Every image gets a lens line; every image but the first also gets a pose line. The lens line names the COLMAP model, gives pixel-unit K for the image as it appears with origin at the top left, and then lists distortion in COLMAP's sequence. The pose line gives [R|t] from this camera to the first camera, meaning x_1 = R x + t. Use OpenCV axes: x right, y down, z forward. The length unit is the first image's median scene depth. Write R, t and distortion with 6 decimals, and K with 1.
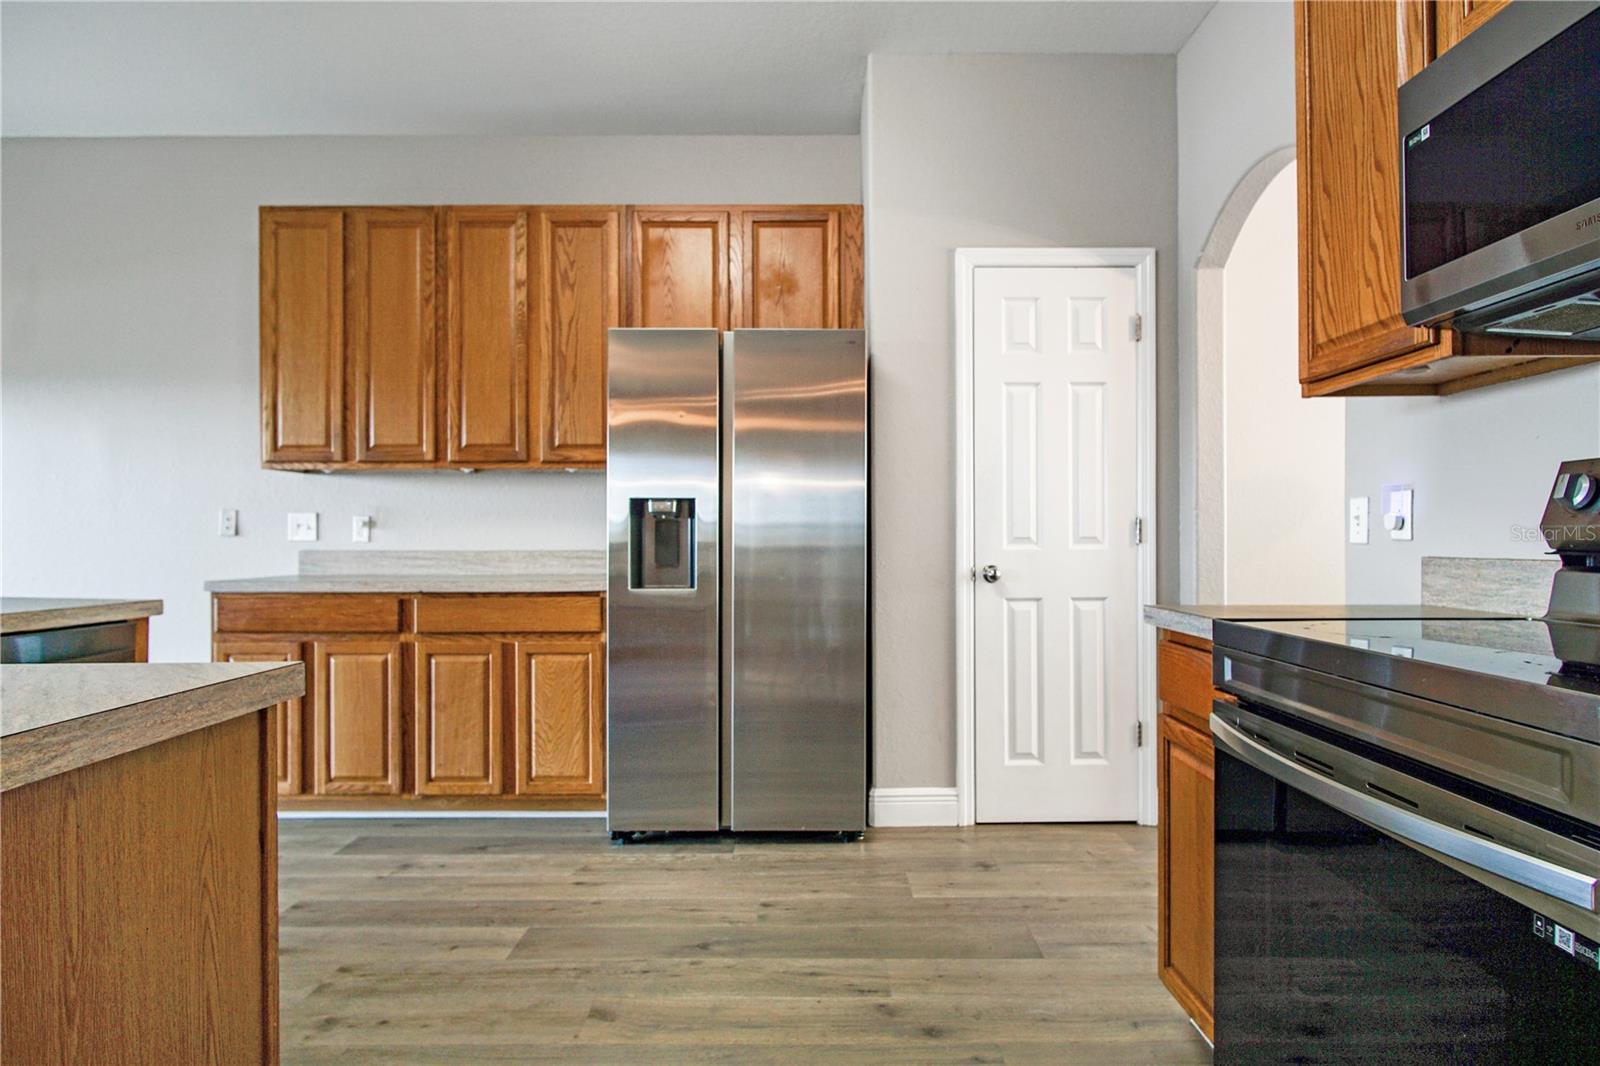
lens RADIAL K [[882.3, 0, 800.0], [0, 882.3, 533.0], [0, 0, 1]] dist [-0.003312, 0.001232]
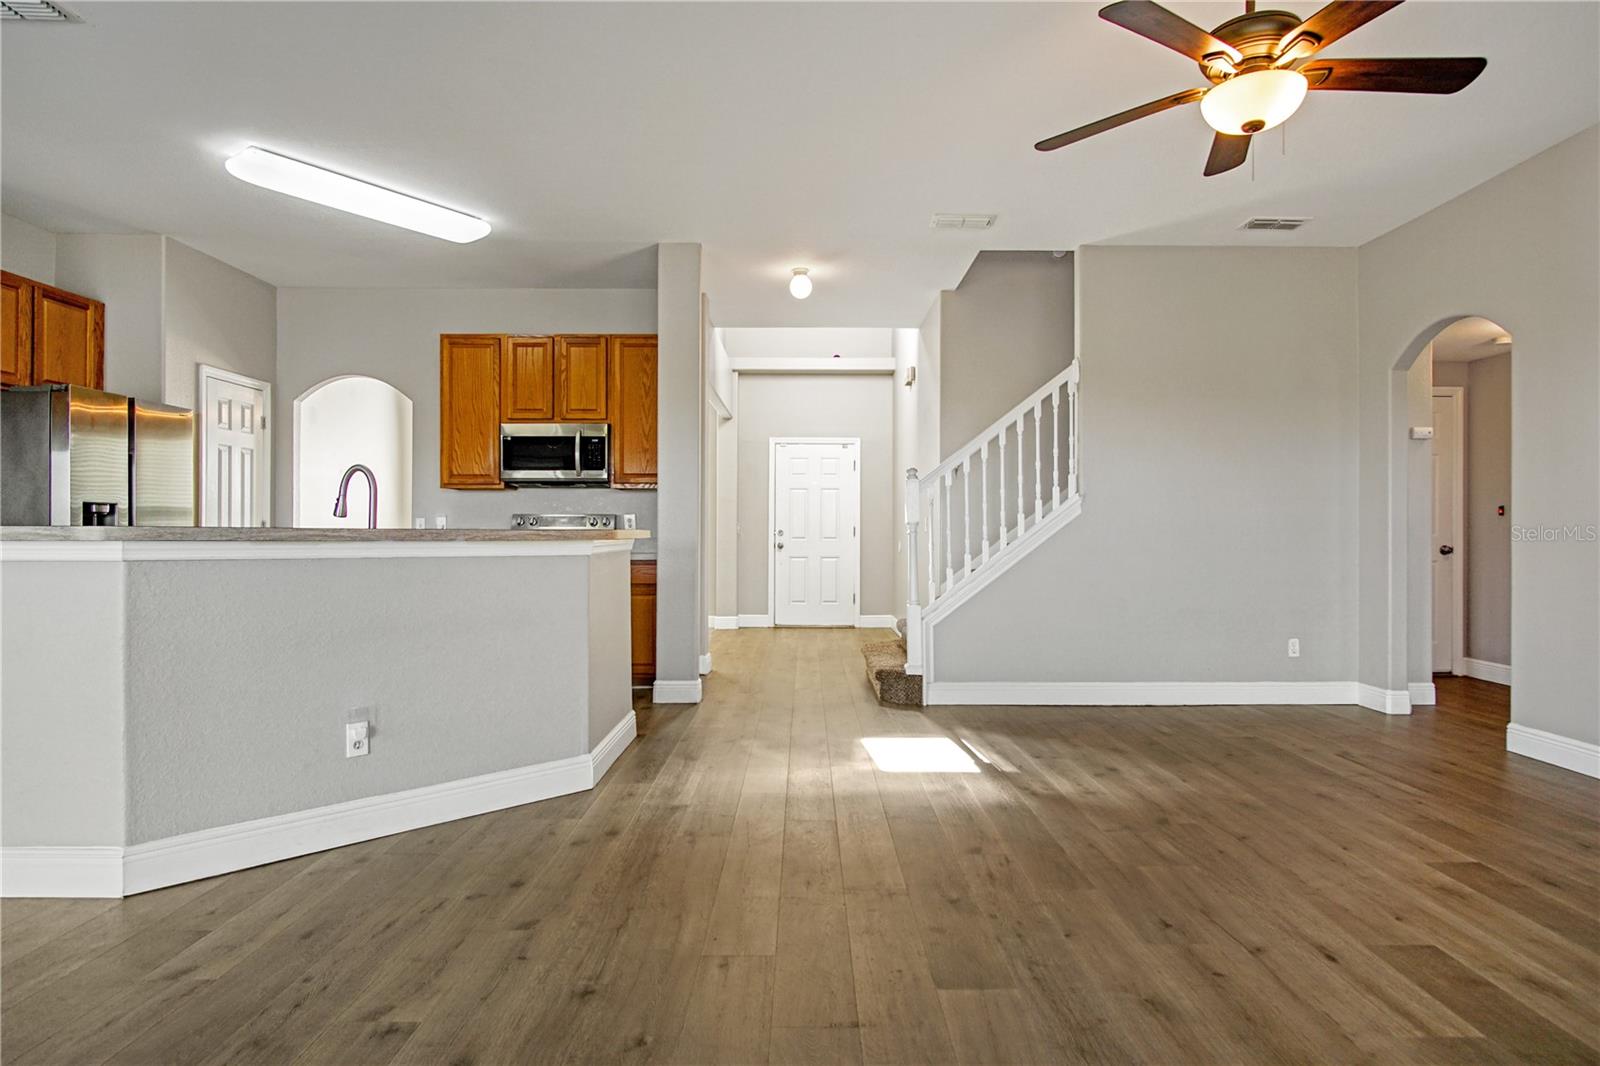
lens RADIAL K [[905.2, 0, 792.7], [0, 905.2, 535.1], [0, 0, 1]] dist [-0.005142, 0.000990]
pose [[0.022357, 0.001266, 0.999749, -1.417464], [-0.008317, 0.999965, -0.001081, 0.006354], [-0.999715, -0.008291, 0.022367, -0.188062]]
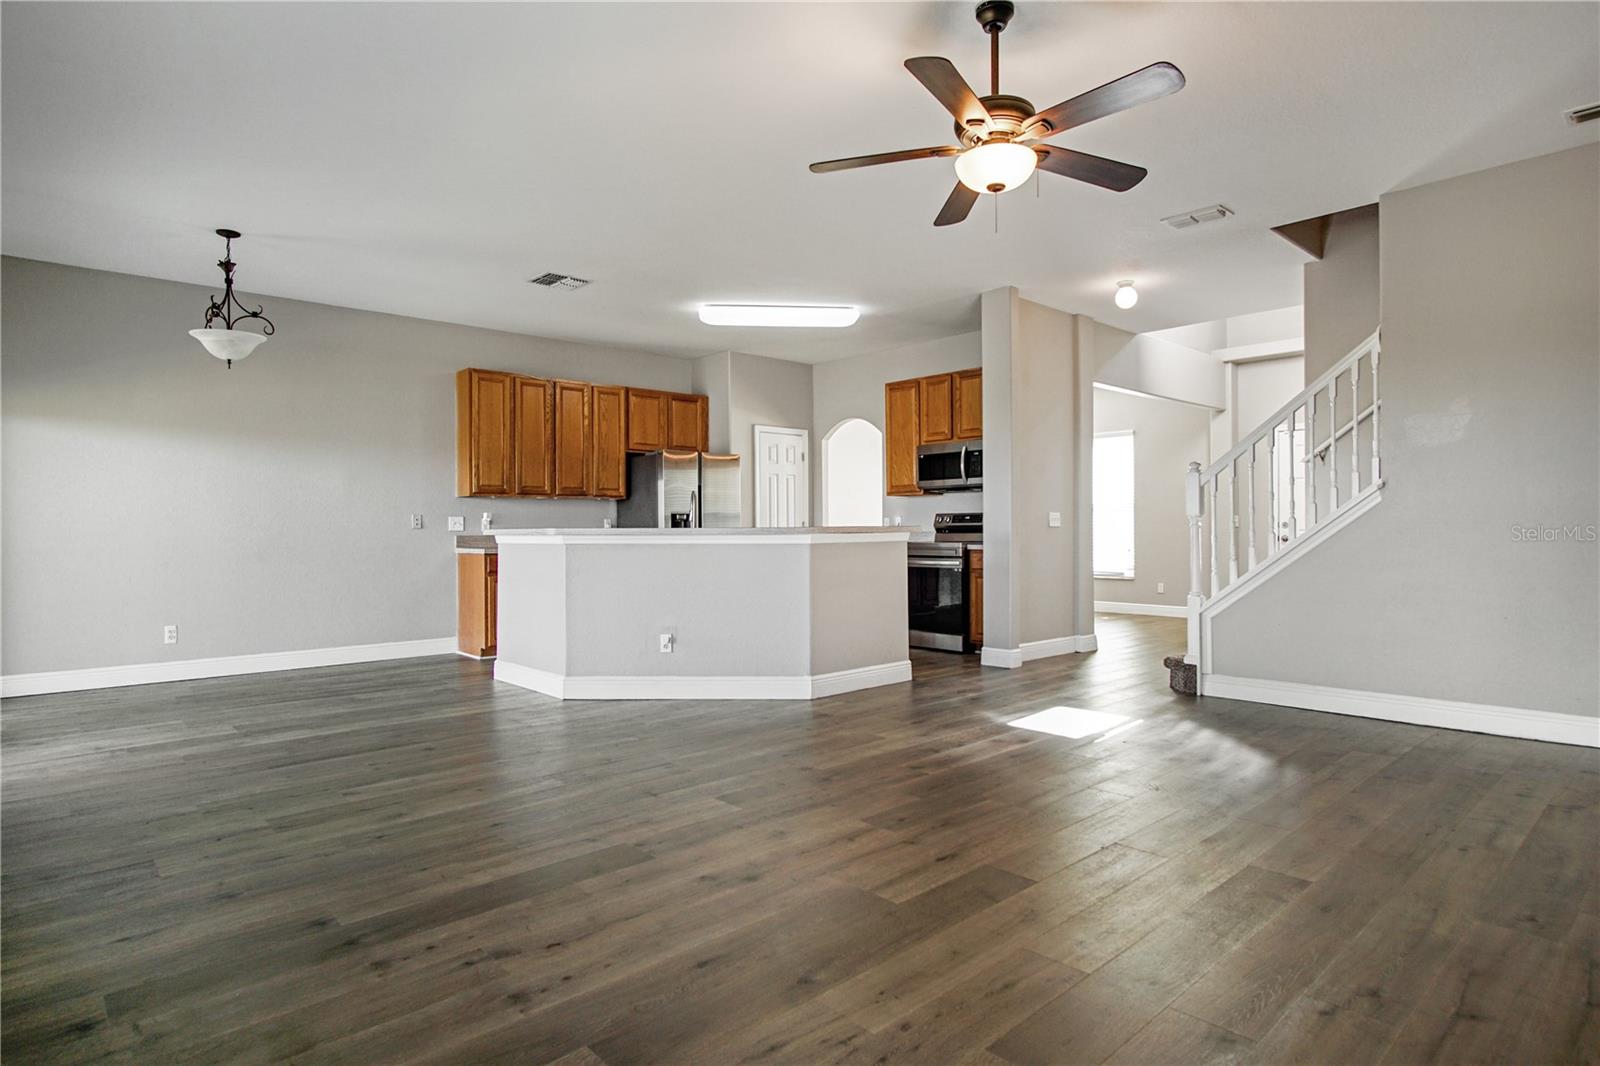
lens RADIAL K [[856.9, 0, 769.3], [0, 856.9, 536.2], [0, 0, 1]] dist [-0.013336, 0.000584]
pose [[0.765781, -0.007738, 0.643055, -1.385346], [0.001083, 0.999942, 0.010742, 0.001366], [-0.643101, -0.007530, 0.765745, -1.002216]]
